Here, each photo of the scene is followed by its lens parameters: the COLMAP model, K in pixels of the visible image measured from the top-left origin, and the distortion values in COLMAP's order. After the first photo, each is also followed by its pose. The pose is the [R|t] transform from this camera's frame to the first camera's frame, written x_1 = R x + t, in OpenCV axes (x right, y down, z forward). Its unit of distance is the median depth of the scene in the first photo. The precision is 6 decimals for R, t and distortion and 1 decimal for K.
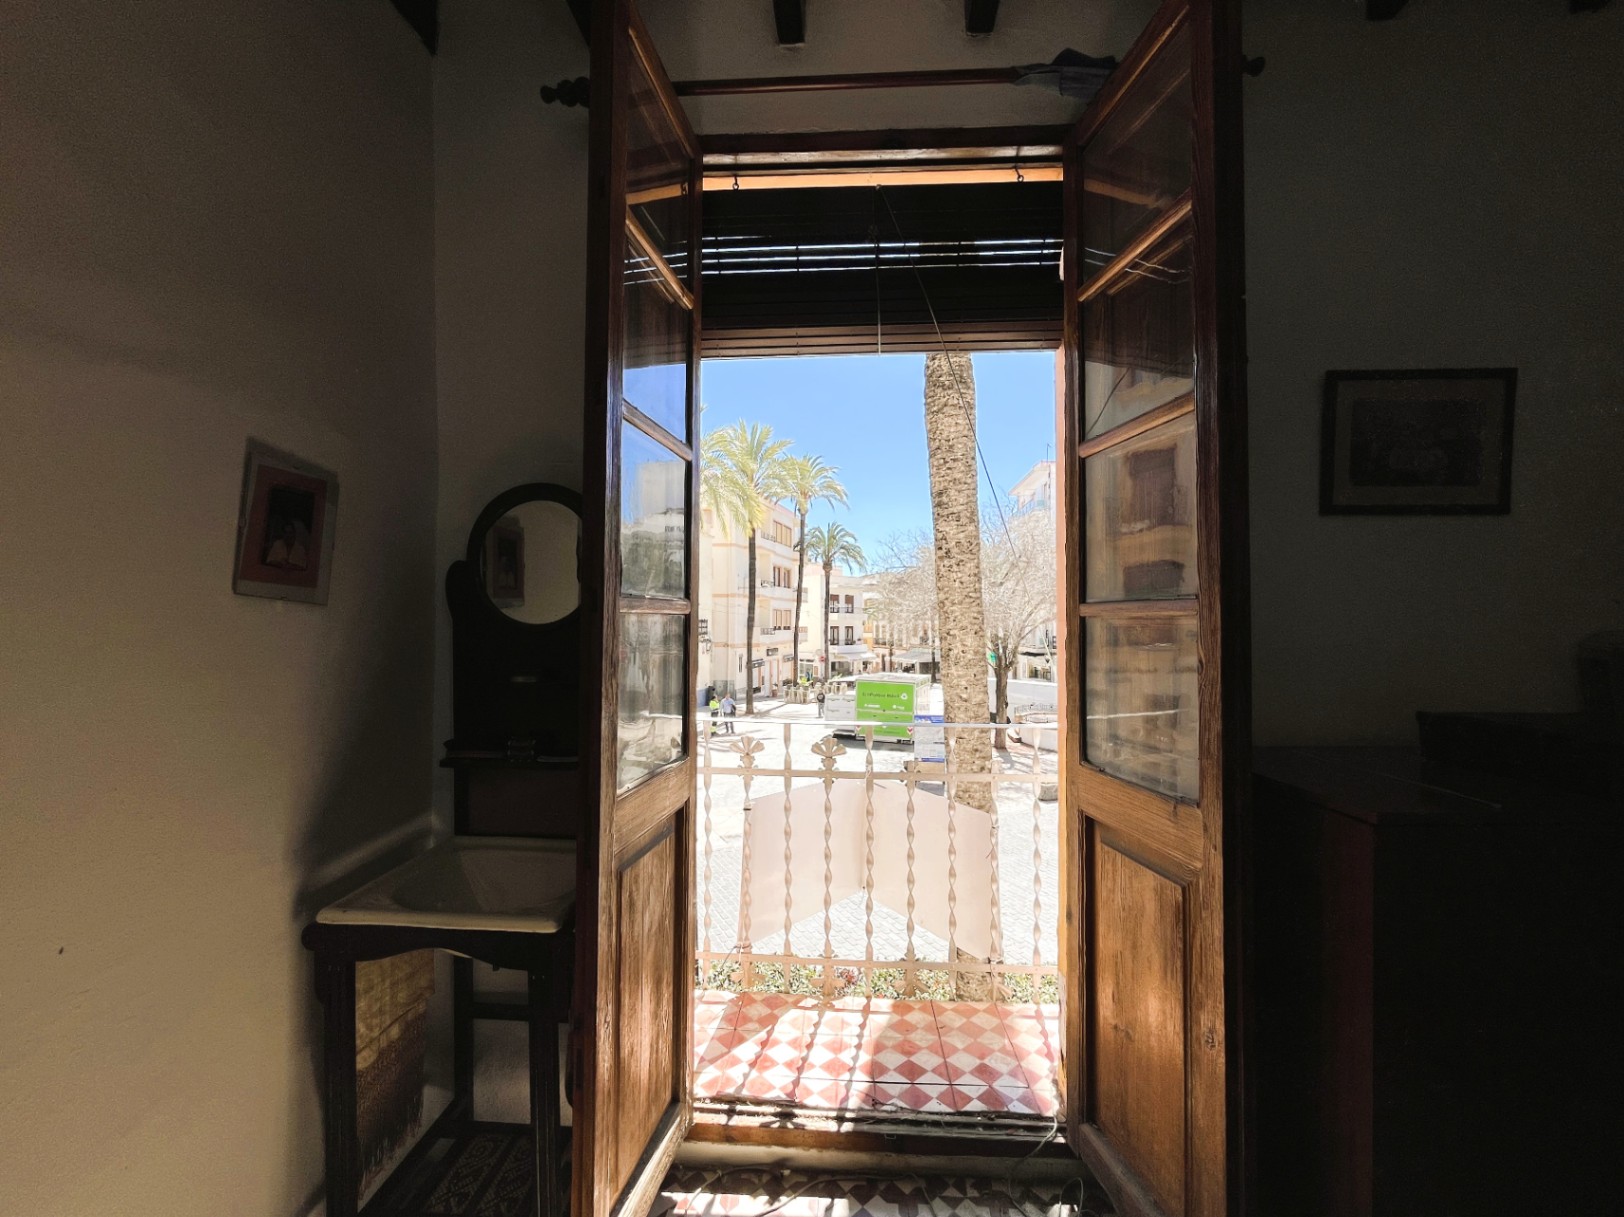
lens RADIAL K [[667.0, 0, 801.9], [0, 667.0, 619.8], [0, 0, 1]] dist [-0.000237, 0.002276]
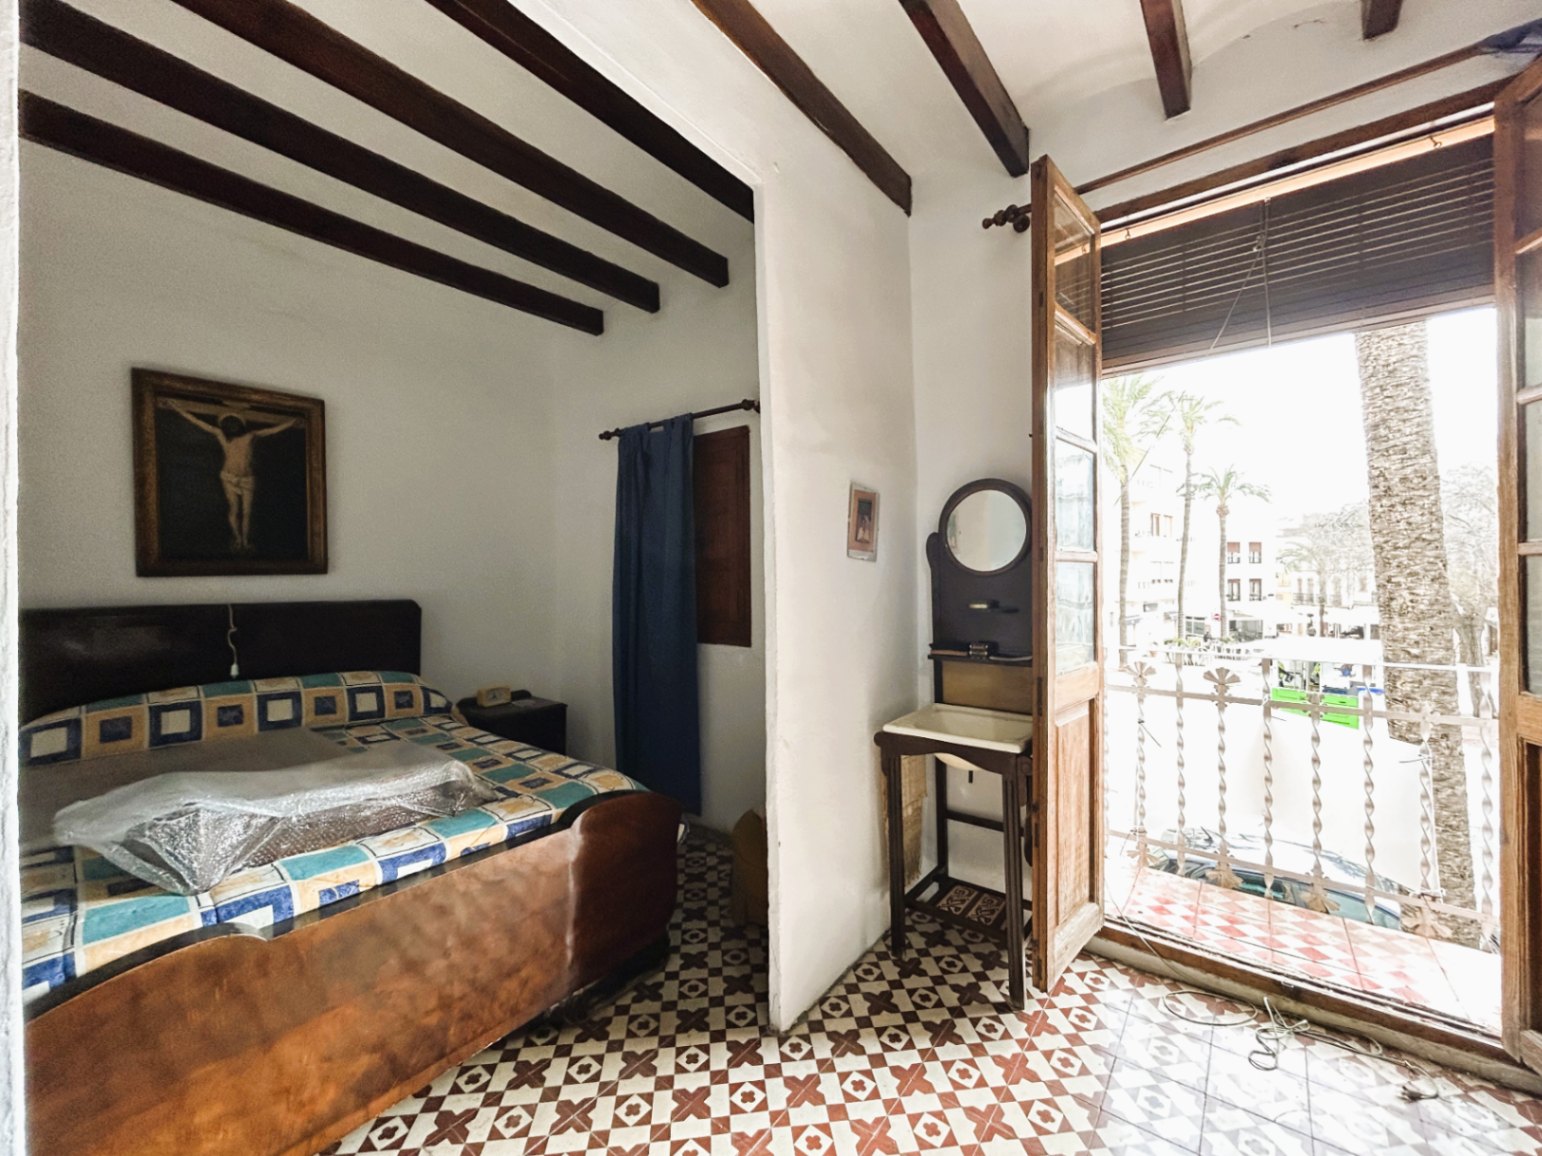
lens RADIAL K [[633.3, 0, 762.0], [0, 633.3, 578.1], [0, 0, 1]] dist [-0.000237, 0.002276]
pose [[0.829791, -0.010829, -0.557969, -0.006764], [0.012731, 0.999919, -0.000474, 0.011880], [0.557929, -0.006710, 0.829861, -0.360513]]
